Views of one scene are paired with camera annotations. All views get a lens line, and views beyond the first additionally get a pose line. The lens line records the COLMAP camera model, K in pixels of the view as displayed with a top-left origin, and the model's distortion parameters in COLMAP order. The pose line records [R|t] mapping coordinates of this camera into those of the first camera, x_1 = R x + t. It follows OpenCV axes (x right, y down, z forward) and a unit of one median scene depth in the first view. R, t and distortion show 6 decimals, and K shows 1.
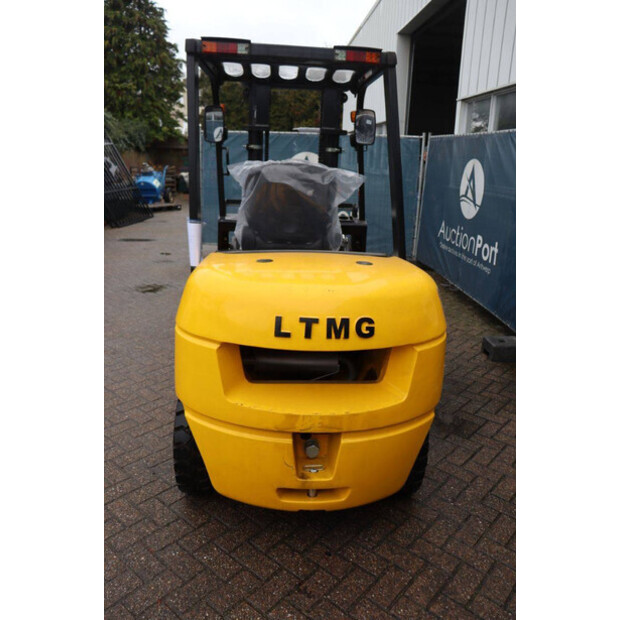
lens RADIAL K [[500.2, 0, 303.9], [0, 500.2, 308.9], [0, 0, 1]] dist [-0.156460, 0.128327]
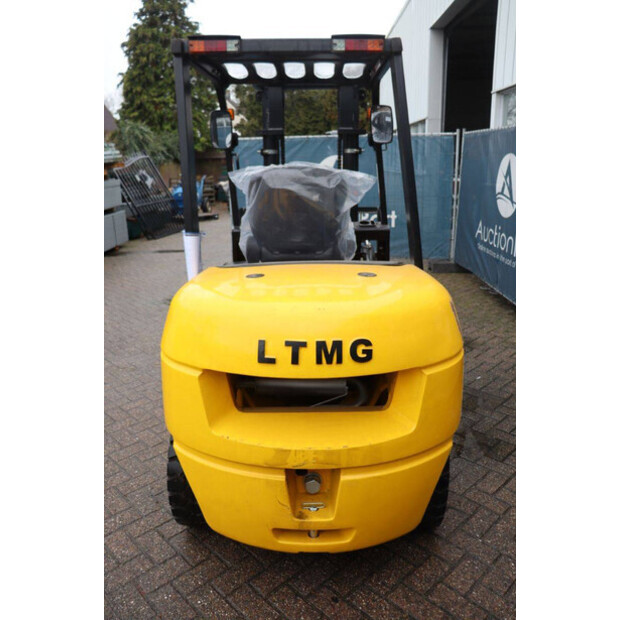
lens RADIAL K [[500.2, 0, 307.1], [0, 500.2, 308.7], [0, 0, 1]] dist [-0.156460, 0.128327]
pose [[0.995854, -0.026746, -0.086943, 0.082984], [0.025889, 0.999605, -0.010972, -0.022102], [0.087202, 0.008675, 0.996153, 0.098080]]
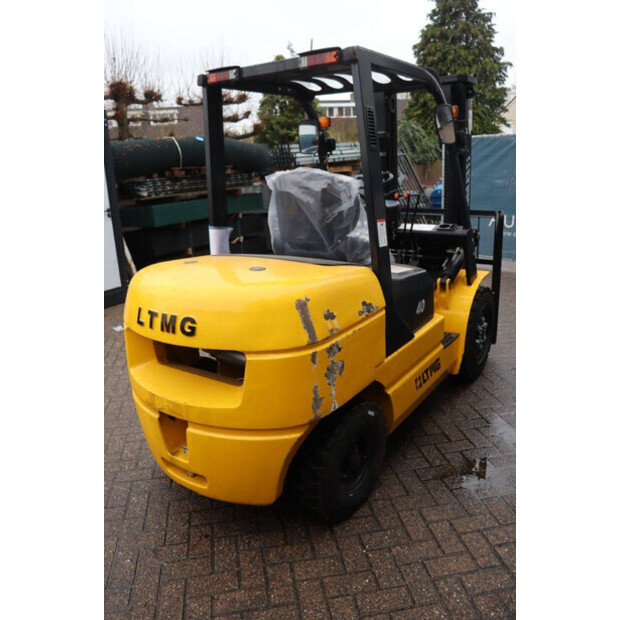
lens RADIAL K [[500.2, 0, 308.7], [0, 500.2, 311.2], [0, 0, 1]] dist [-0.156460, 0.128327]
pose [[0.782963, 0.107991, -0.612623, 0.764475], [-0.114714, 0.992992, 0.028430, -0.043271], [0.611400, 0.048017, 0.789864, 0.244174]]
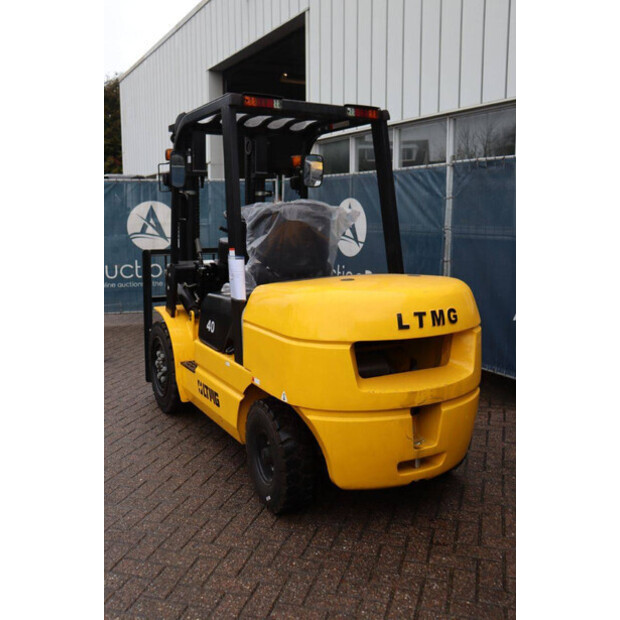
lens RADIAL K [[612.1, 0, 308.0], [0, 612.1, 309.3], [0, 0, 1]] dist [-0.043592, 0.000000]
pose [[0.908221, -0.102044, 0.405860, -0.700551], [0.155128, 0.982816, -0.100035, 0.097358], [-0.388677, 0.153814, 0.908444, -0.270810]]
